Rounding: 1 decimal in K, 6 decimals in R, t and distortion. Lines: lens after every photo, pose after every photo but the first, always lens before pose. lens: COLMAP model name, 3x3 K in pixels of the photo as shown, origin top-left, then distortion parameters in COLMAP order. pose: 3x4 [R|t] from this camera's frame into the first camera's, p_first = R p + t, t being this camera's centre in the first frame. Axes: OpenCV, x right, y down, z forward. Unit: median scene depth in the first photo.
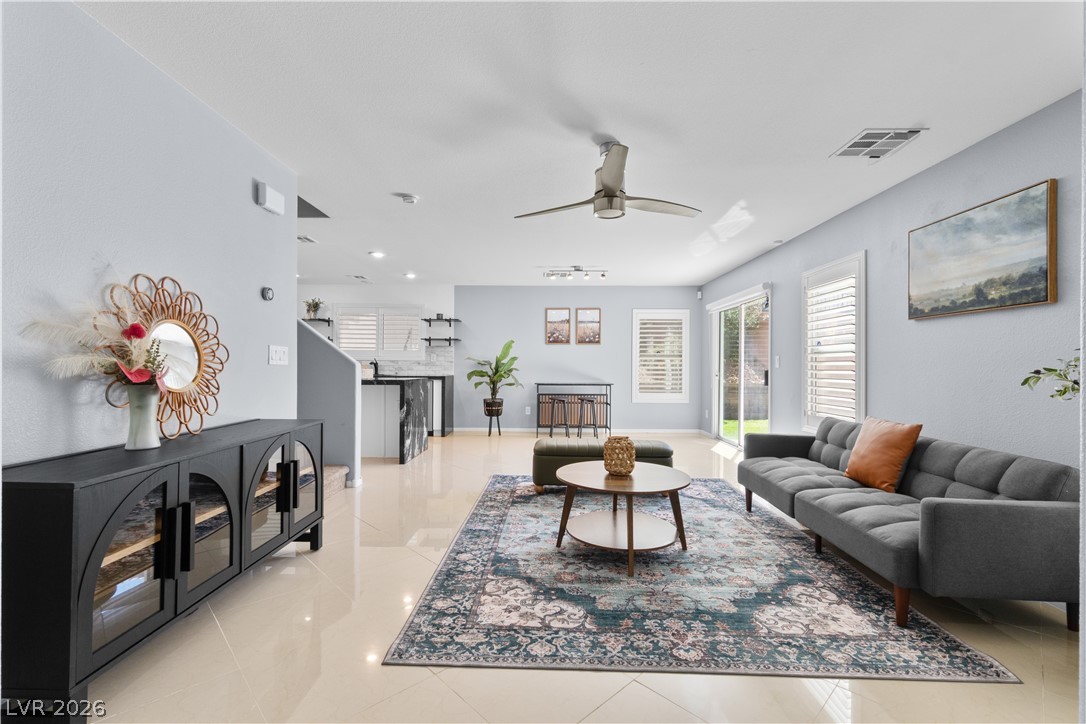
lens RADIAL K [[476.2, 0, 537.4], [0, 476.2, 364.8], [0, 0, 1]] dist [-0.008505, 0.003105]
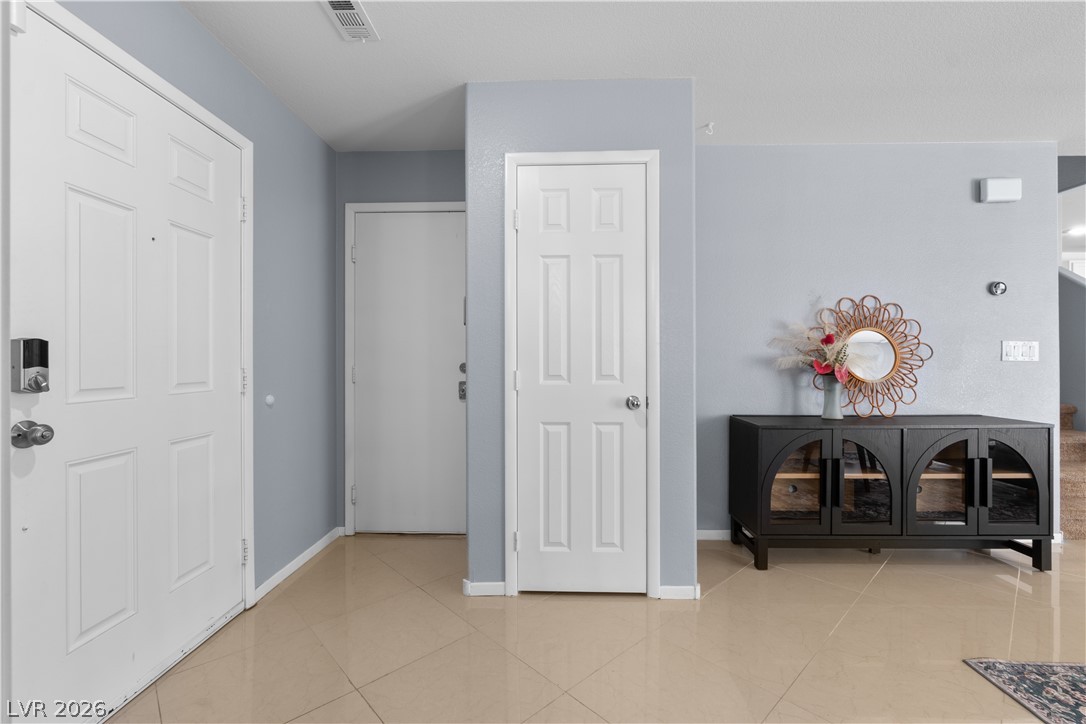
lens RADIAL K [[476.2, 0, 538.0], [0, 476.2, 363.6], [0, 0, 1]] dist [-0.008505, 0.003105]
pose [[-0.017405, -0.000403, -0.999848, 0.478933], [0.005135, 0.999987, -0.000492, 0.000649], [0.999835, -0.005143, -0.017402, 0.088168]]
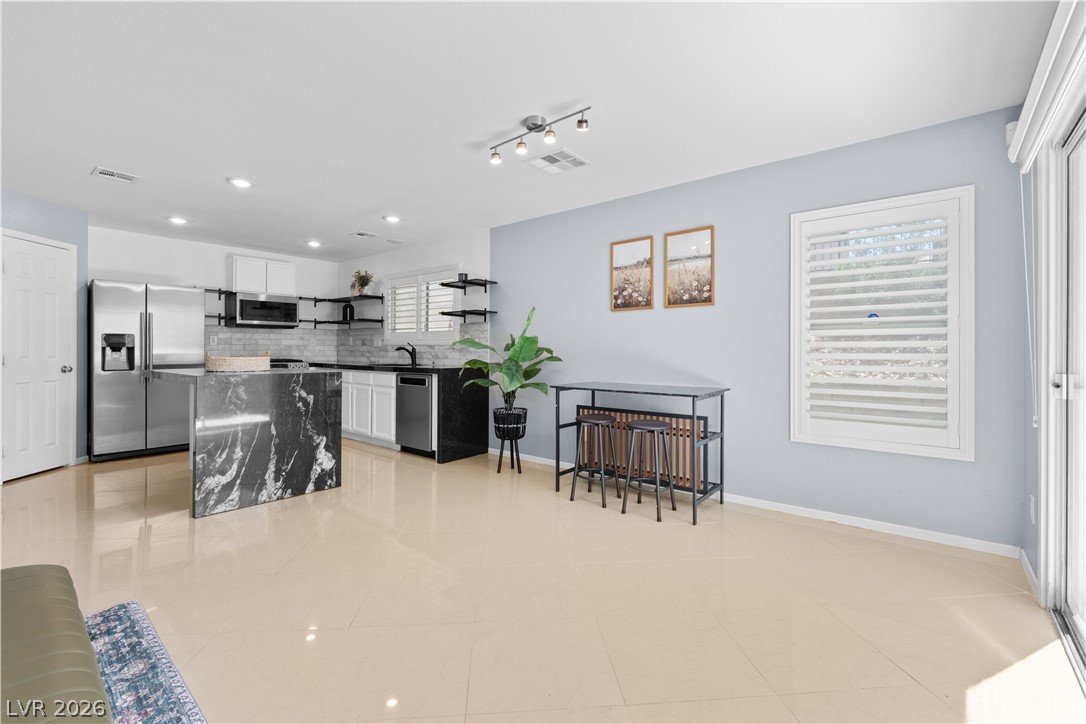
lens RADIAL K [[476.2, 0, 538.8], [0, 476.2, 347.2], [0, 0, 1]] dist [-0.008505, 0.003105]
pose [[0.781649, -0.008323, -0.623663, 0.880401], [0.002237, 0.999942, -0.010541, 0.007537], [0.623715, 0.006844, 0.781622, 1.663520]]
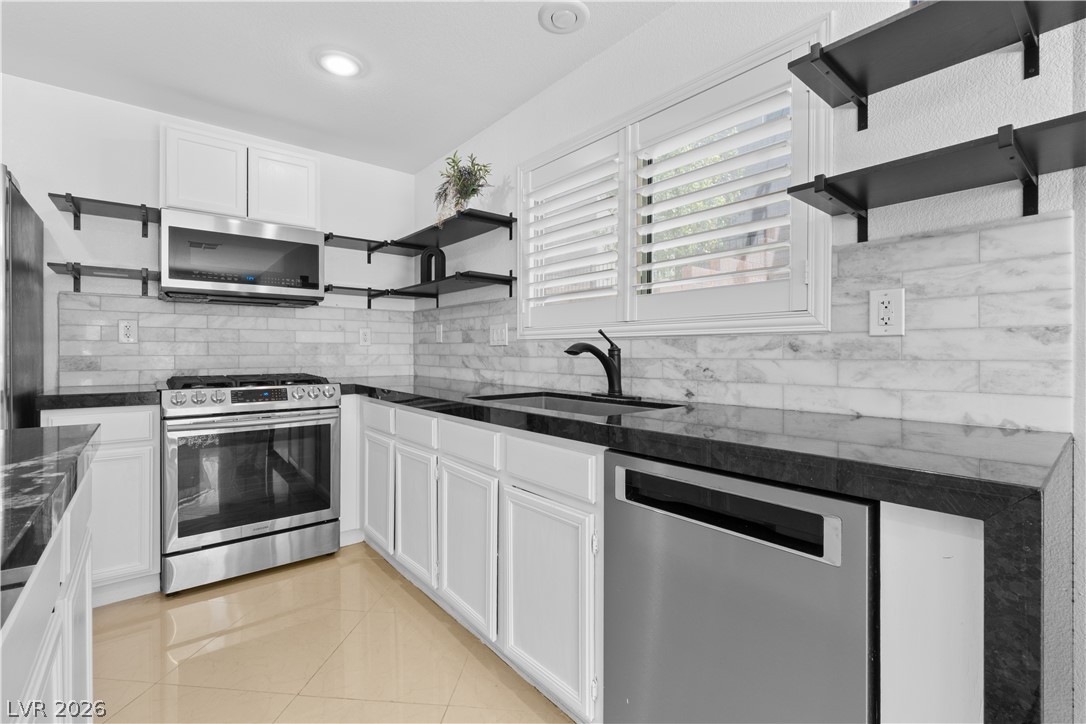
lens RADIAL K [[476.2, 0, 551.3], [0, 476.2, 353.5], [0, 0, 1]] dist [-0.008505, 0.003105]
pose [[0.665413, -0.005992, -0.746452, -0.542350], [0.005882, 0.999979, -0.002783, -0.001320], [0.746452, -0.002539, 0.665434, 2.512854]]
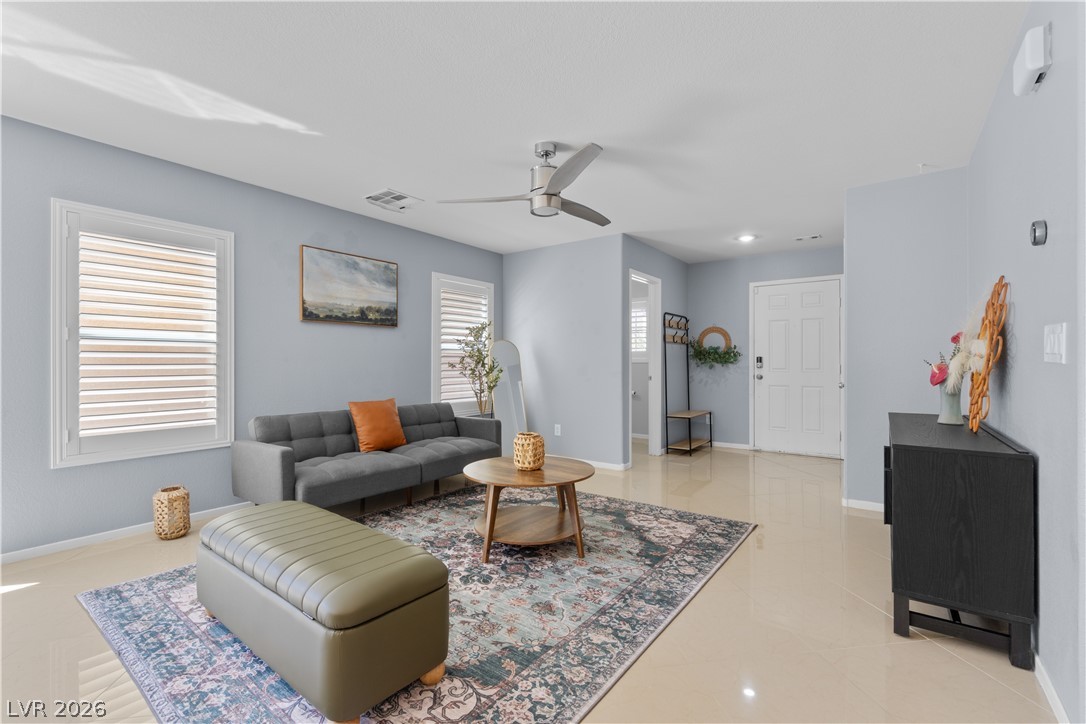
lens RADIAL K [[476.2, 0, 539.7], [0, 476.2, 360.9], [0, 0, 1]] dist [-0.008505, 0.003105]
pose [[-0.814997, -0.006960, 0.579423, -0.482282], [-0.008414, 0.999965, 0.000178, 0.001724], [-0.579404, -0.004731, -0.815027, 2.060359]]
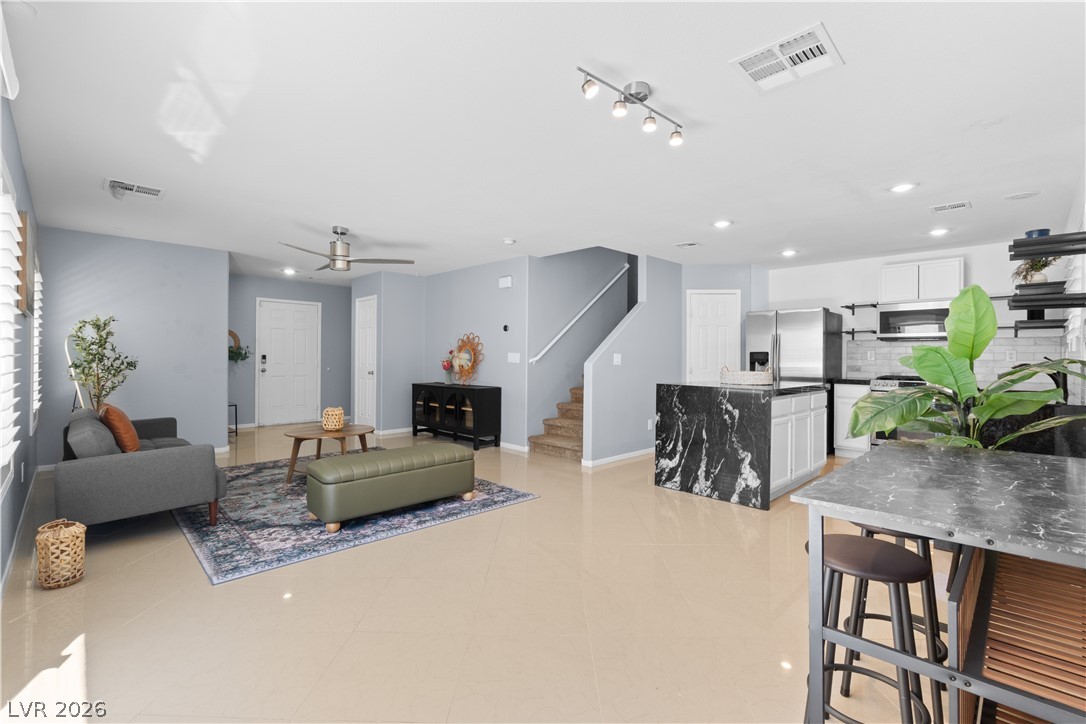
lens RADIAL K [[476.2, 0, 542.0], [0, 476.2, 360.1], [0, 0, 1]] dist [-0.008505, 0.003105]
pose [[-0.694124, -0.008313, -0.719808, 0.948377], [-0.011356, 0.999935, -0.000597, -0.012828], [0.719766, 0.007760, -0.694173, 2.968829]]
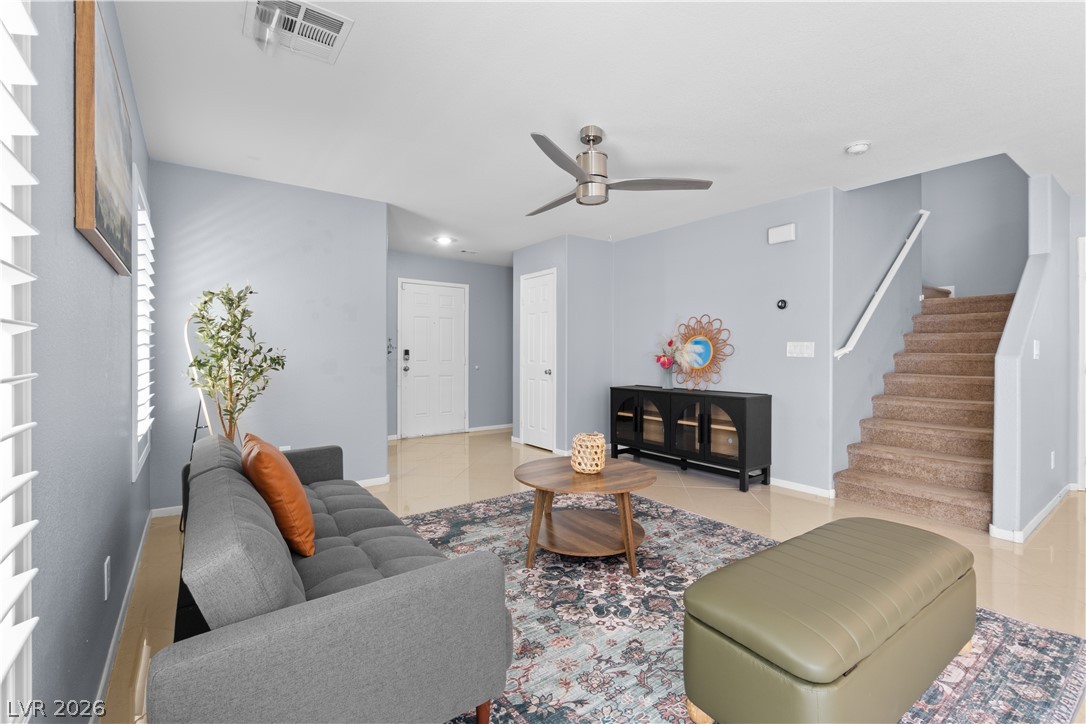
lens RADIAL K [[476.2, 0, 544.4], [0, 476.2, 358.4], [0, 0, 1]] dist [-0.008505, 0.003105]
pose [[-0.791940, -0.003379, -0.610590, 0.923634], [-0.006273, 0.999977, 0.002602, 0.005797], [0.610567, 0.005890, -0.791943, 1.925159]]
